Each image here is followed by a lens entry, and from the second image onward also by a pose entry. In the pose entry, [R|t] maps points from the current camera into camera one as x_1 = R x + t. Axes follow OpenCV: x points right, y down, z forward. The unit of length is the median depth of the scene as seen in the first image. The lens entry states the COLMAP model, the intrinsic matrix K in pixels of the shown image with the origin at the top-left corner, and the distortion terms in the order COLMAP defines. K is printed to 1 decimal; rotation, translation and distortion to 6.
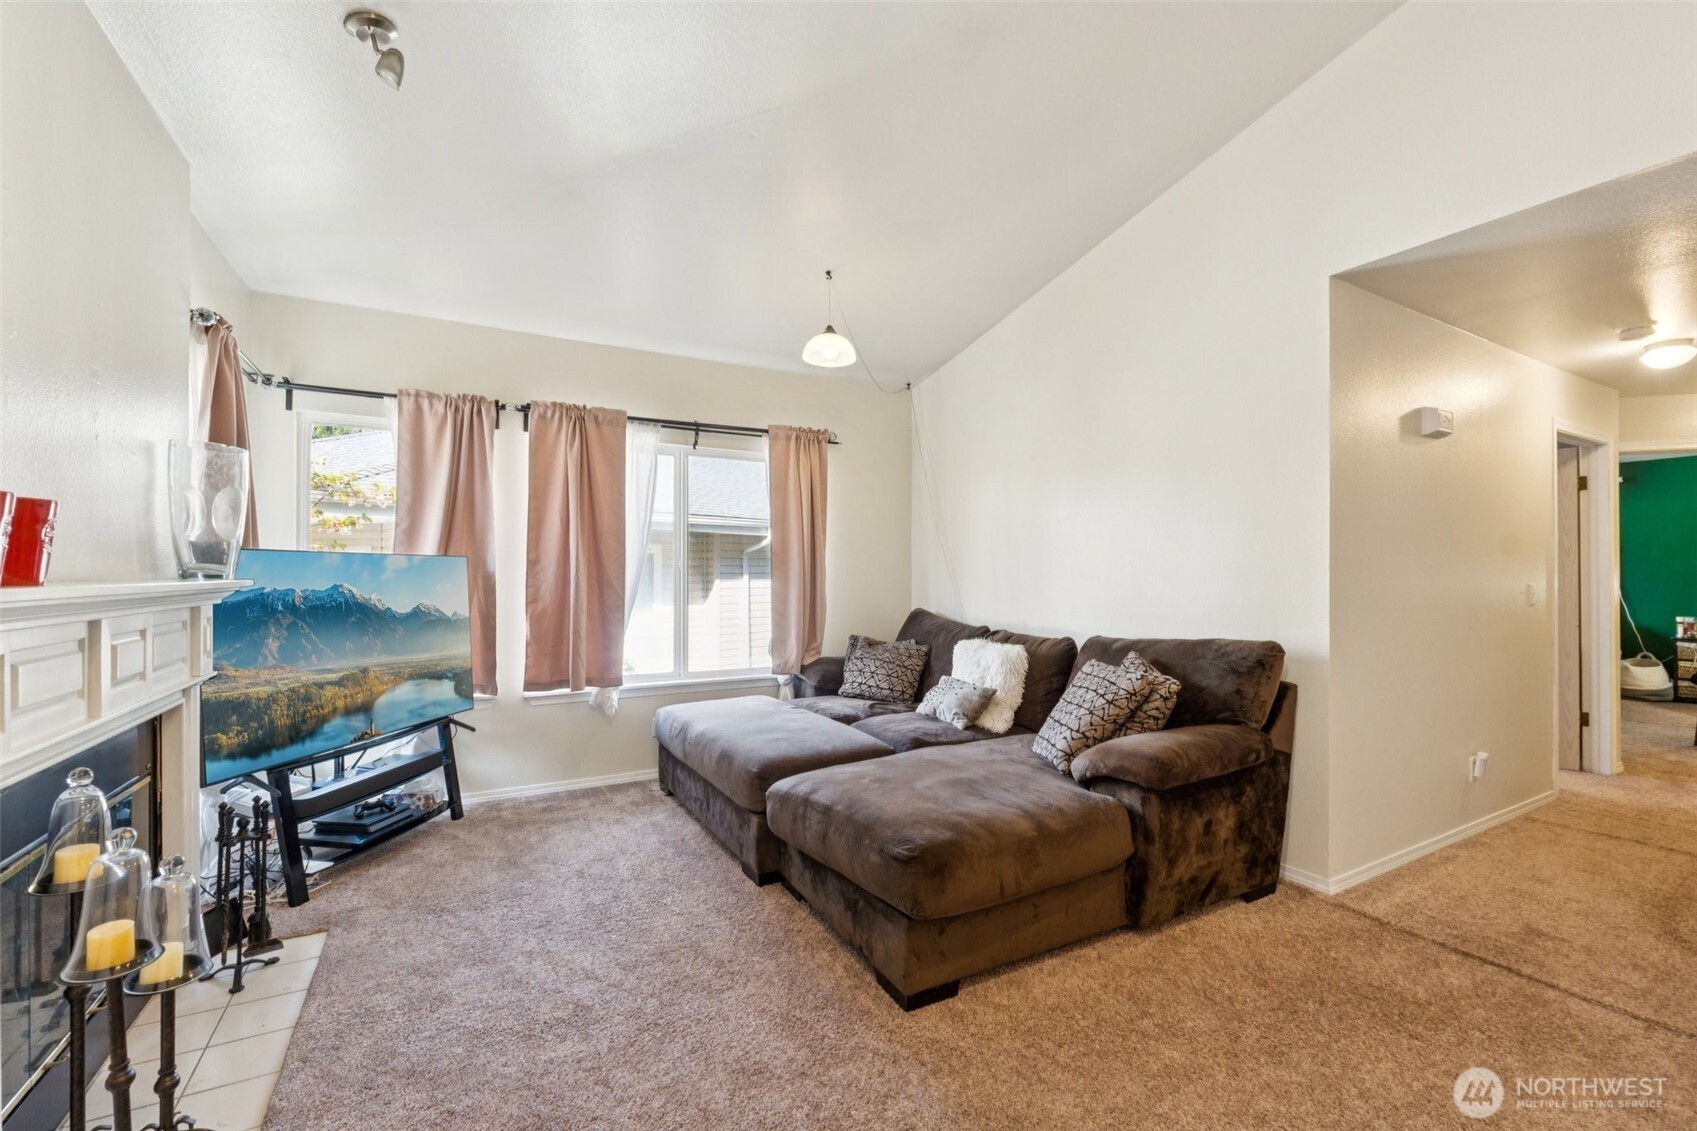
lens RADIAL K [[715.1, 0, 847.0], [0, 715.1, 576.0], [0, 0, 1]] dist [0.002169, -0.000477]
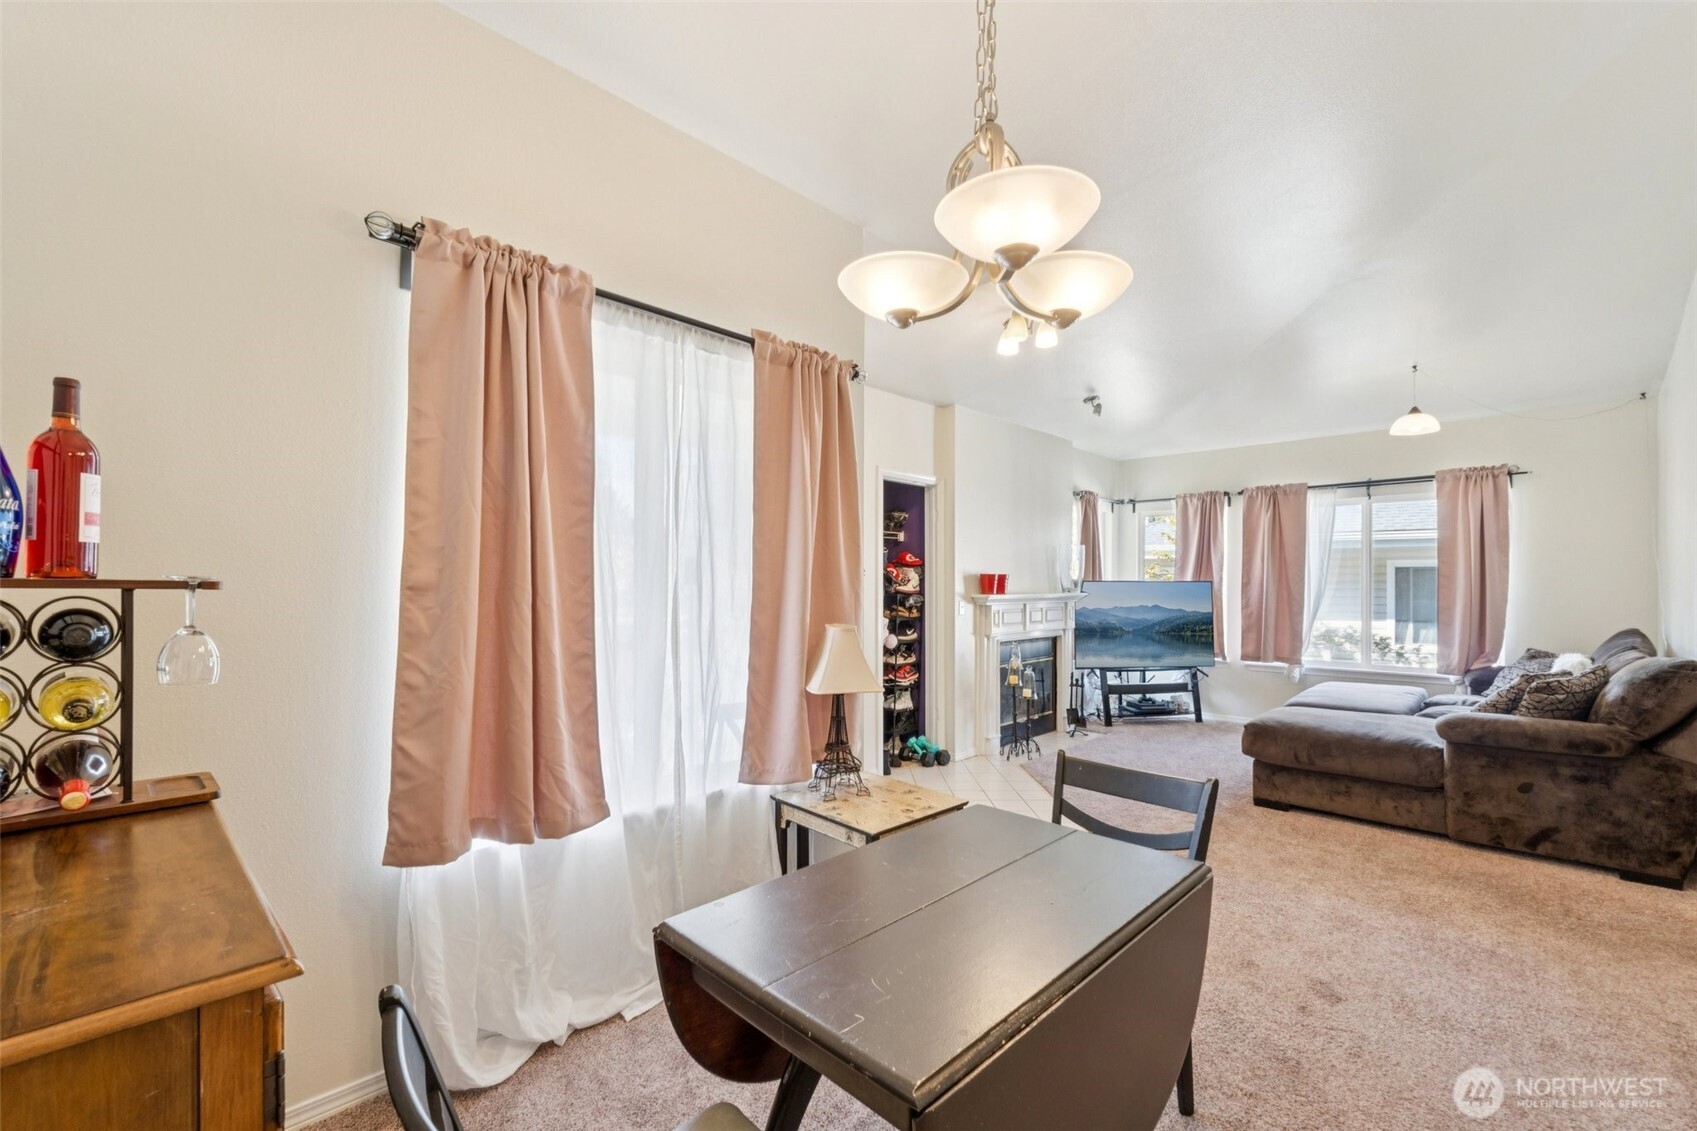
lens RADIAL K [[715.1, 0, 844.8], [0, 715.1, 577.2], [0, 0, 1]] dist [0.002169, -0.000477]
pose [[0.283741, -0.007994, -0.958868, 0.955037], [-0.003472, 0.999950, -0.009364, -0.016537], [0.958895, 0.005986, 0.283699, -0.400038]]
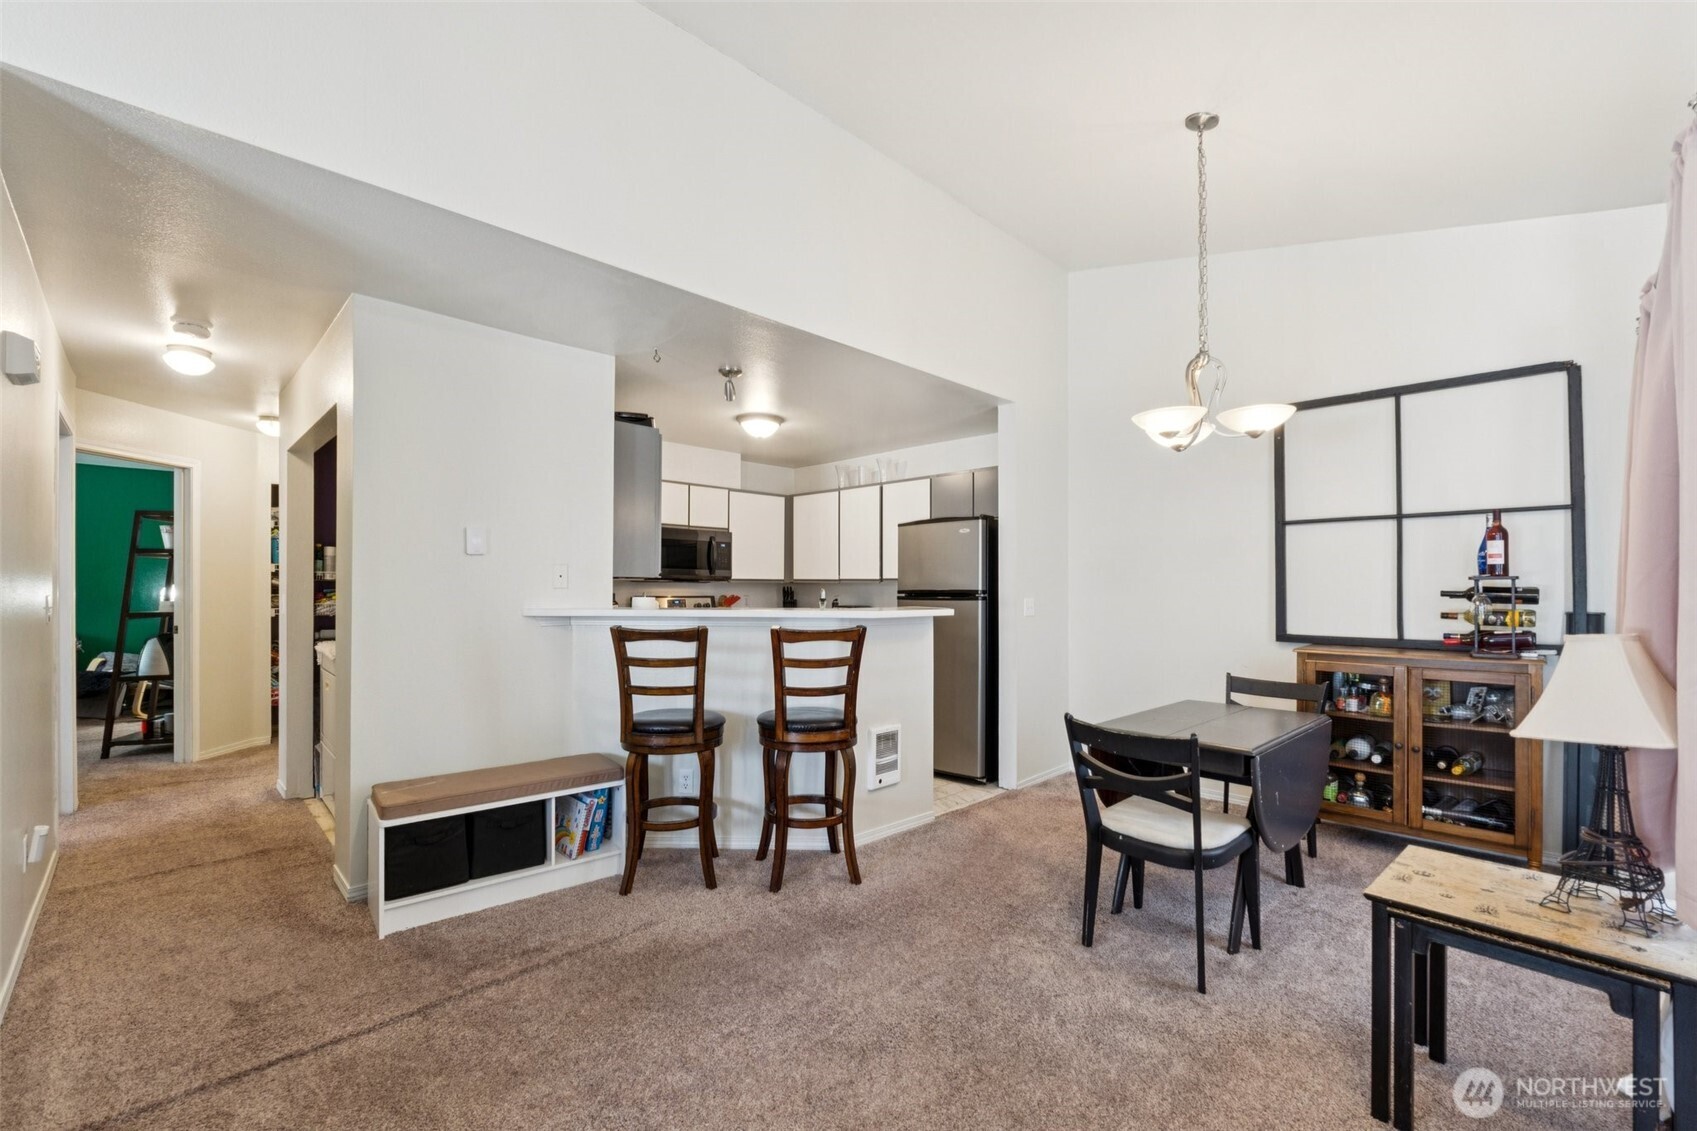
lens RADIAL K [[715.1, 0, 847.1], [0, 715.1, 581.3], [0, 0, 1]] dist [0.002169, -0.000477]
pose [[-0.252118, 0.011496, 0.967628, -0.031455], [-0.002622, 0.999918, -0.012562, 0.001307], [-0.967693, -0.005704, -0.252067, 0.326560]]
